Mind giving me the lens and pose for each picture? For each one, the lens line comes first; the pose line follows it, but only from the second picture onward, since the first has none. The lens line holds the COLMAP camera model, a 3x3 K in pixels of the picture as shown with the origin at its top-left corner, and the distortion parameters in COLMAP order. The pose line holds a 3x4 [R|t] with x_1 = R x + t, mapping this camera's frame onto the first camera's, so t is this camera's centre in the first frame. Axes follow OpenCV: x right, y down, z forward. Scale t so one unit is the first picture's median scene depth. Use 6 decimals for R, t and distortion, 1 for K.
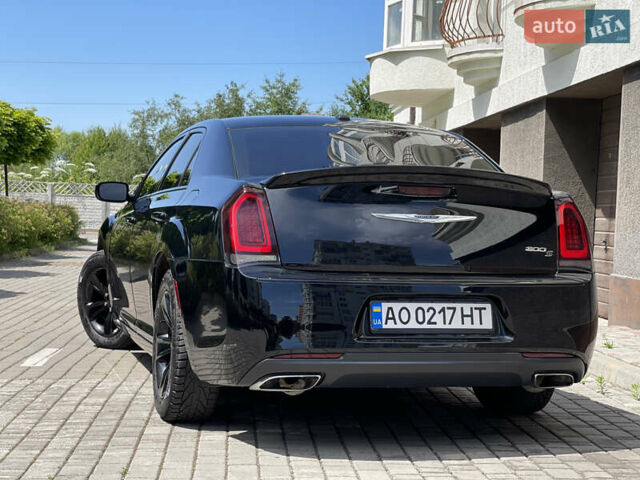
lens RADIAL K [[1177.9, 0, 320.0], [0, 1177.9, 240.0], [0, 0, 1]] dist [0.208795, -0.069207]
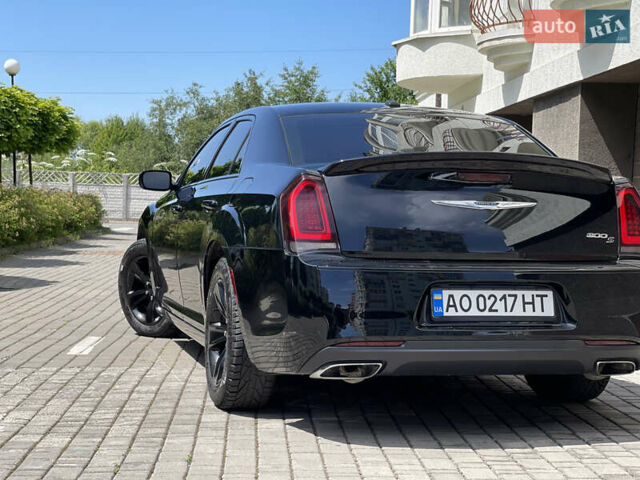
lens RADIAL K [[1177.9, 0, 320.0], [0, 1177.9, 240.0], [0, 0, 1]] dist [0.208795, -0.069207]
pose [[0.999892, -0.004913, -0.013862, -0.030512], [0.005055, 0.999935, 0.010177, 0.000298], [0.013811, -0.010246, 0.999852, 0.004515]]
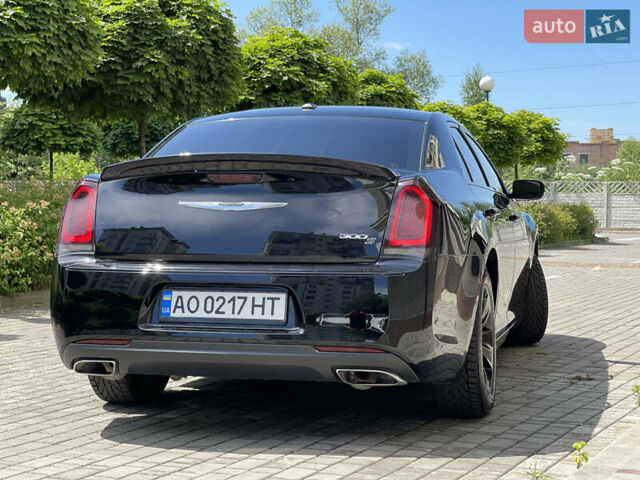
lens RADIAL K [[1177.9, 0, 320.0], [0, 1177.9, 240.0], [0, 0, 1]] dist [0.208795, -0.069207]
pose [[0.865310, -0.010031, -0.501136, 0.549741], [0.009503, 0.999948, -0.003606, 0.012153], [0.501146, -0.001642, 0.865361, 0.162699]]
